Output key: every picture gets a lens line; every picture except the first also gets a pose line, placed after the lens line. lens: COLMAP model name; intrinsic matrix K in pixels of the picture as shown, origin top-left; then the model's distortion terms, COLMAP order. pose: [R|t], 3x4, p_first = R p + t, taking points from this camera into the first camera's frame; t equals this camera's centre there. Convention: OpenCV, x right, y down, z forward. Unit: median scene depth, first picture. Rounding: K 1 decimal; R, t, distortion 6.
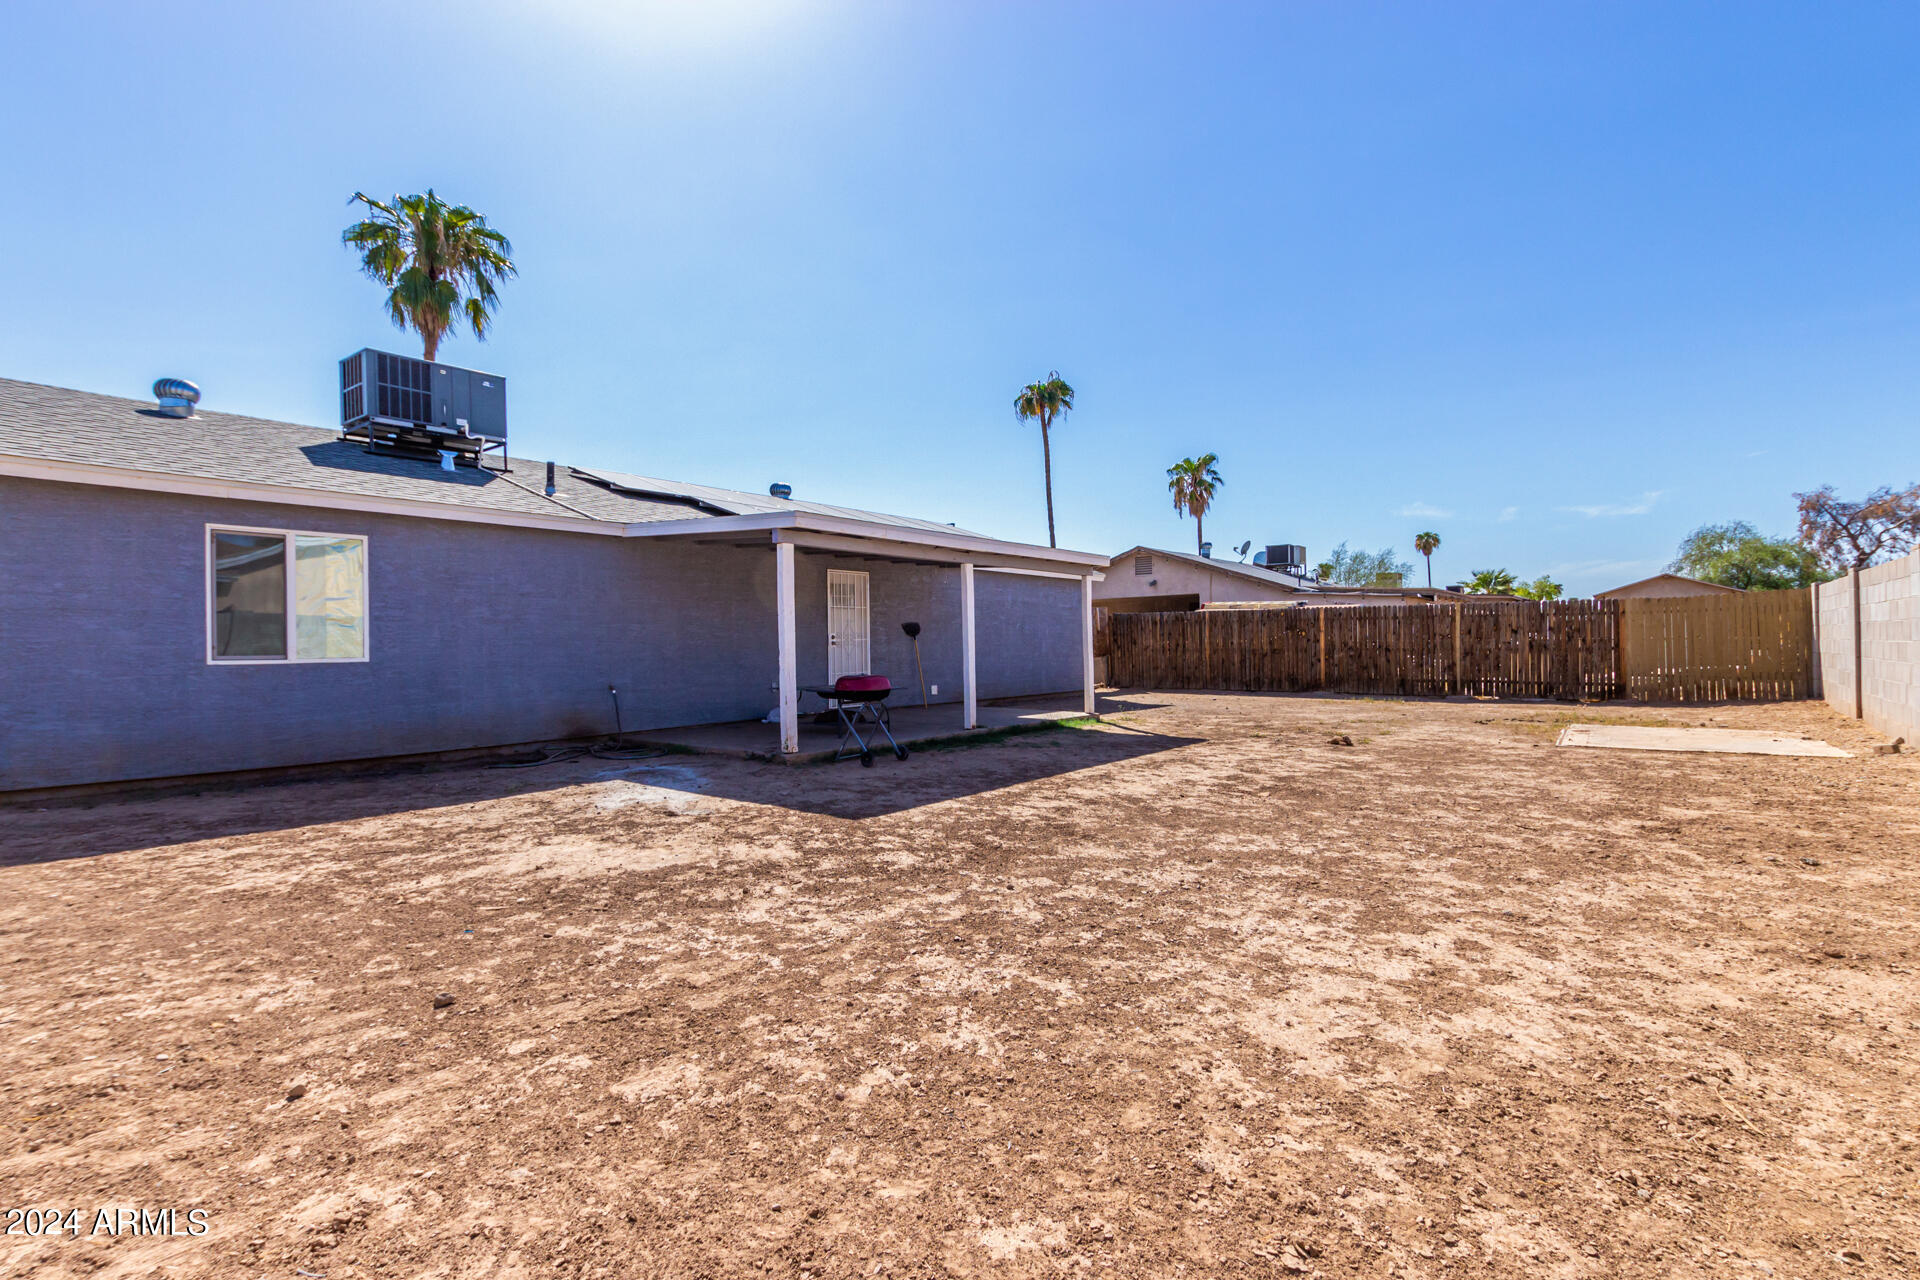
lens RADIAL K [[895.4, 0, 954.0], [0, 895.4, 642.2], [0, 0, 1]] dist [0.004300, -0.000565]
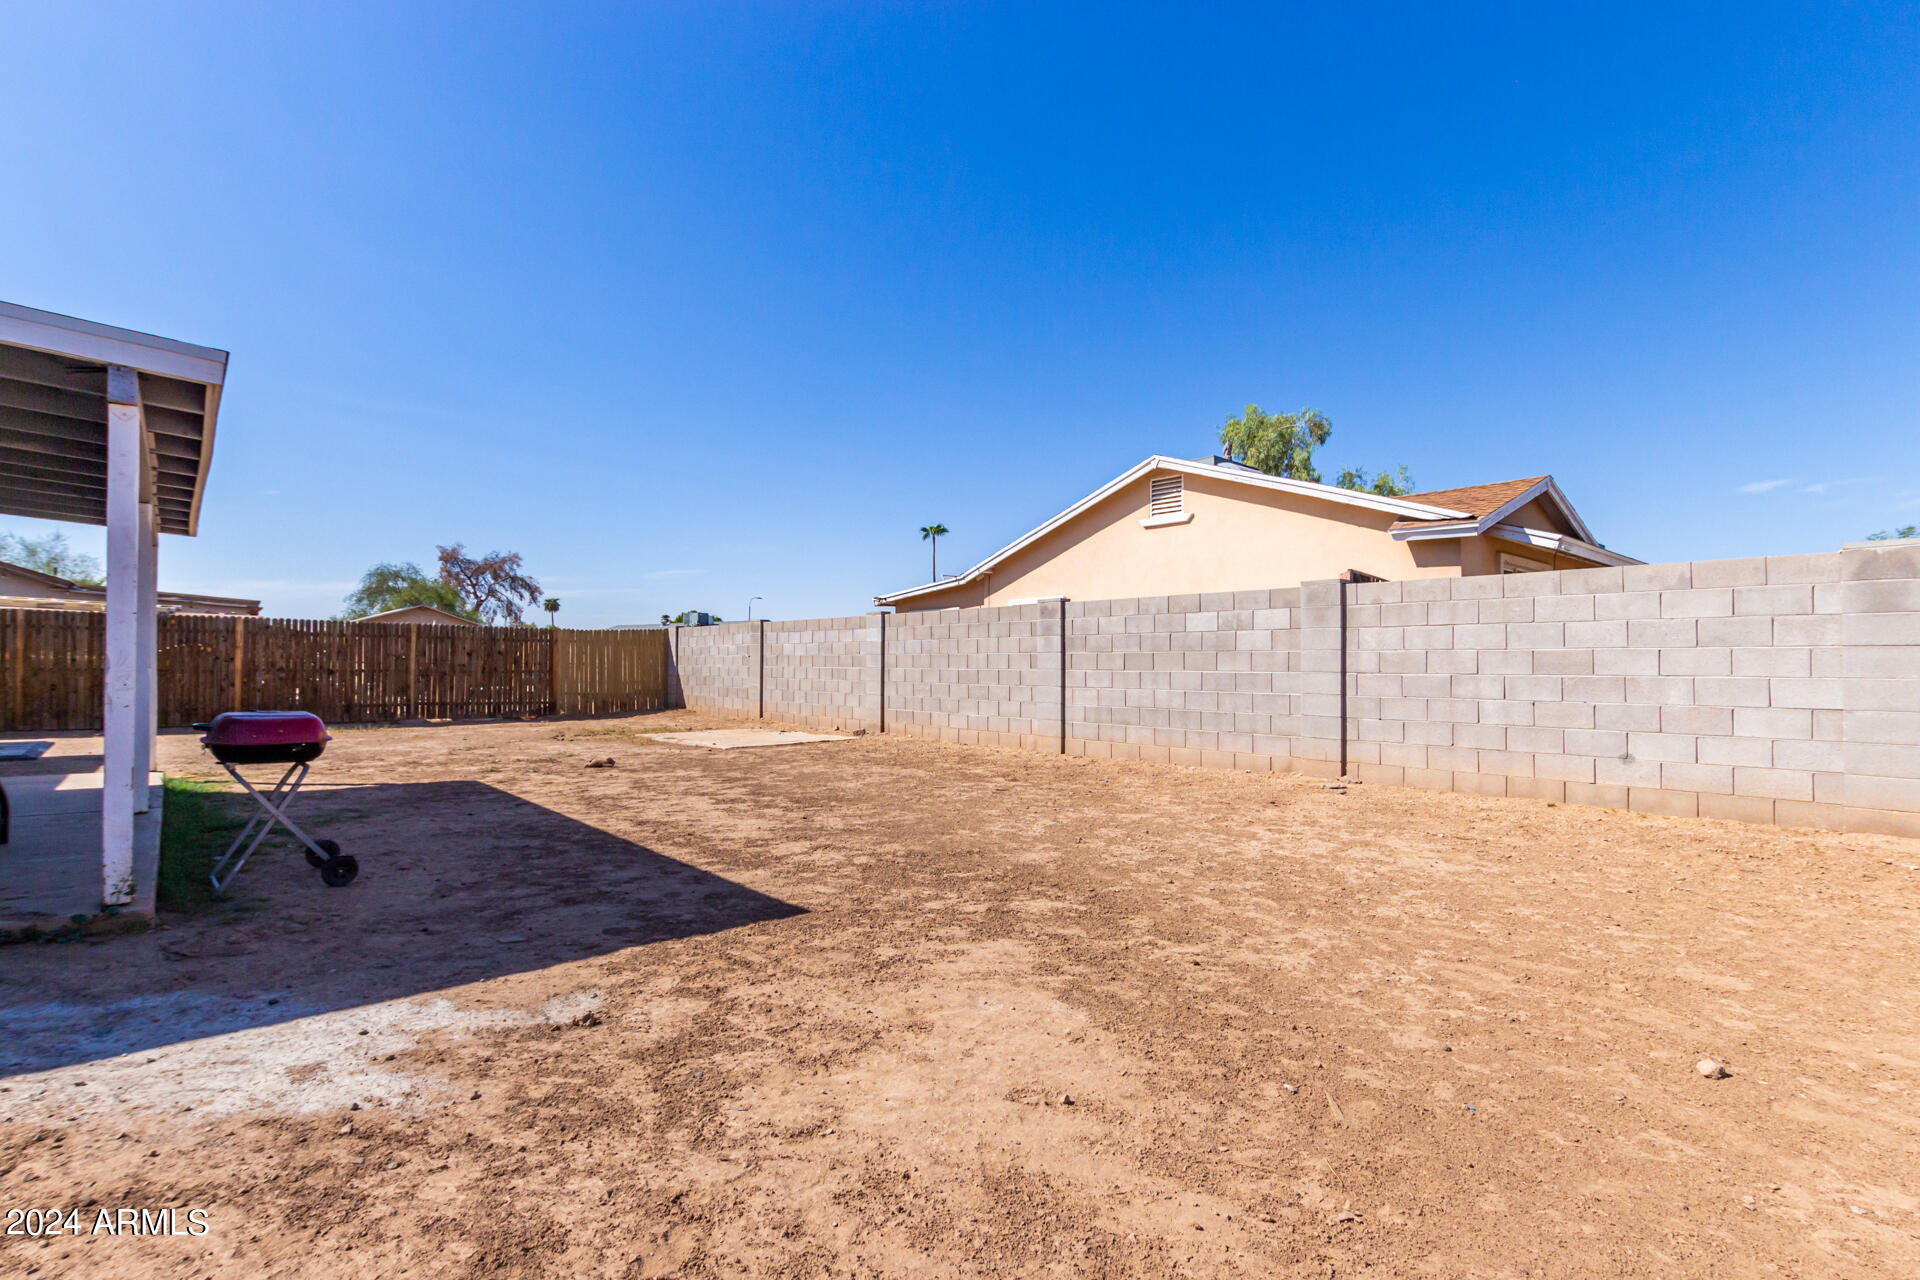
lens RADIAL K [[872.5, 0, 960.0], [0, 872.5, 640.0], [0, 0, 1]] dist [-0.003852, -0.000973]
pose [[0.176954, 0.042293, 0.983310, -1.035086], [-0.010589, 0.999100, -0.041067, 0.026798], [-0.984162, -0.003146, 0.177242, 1.063859]]
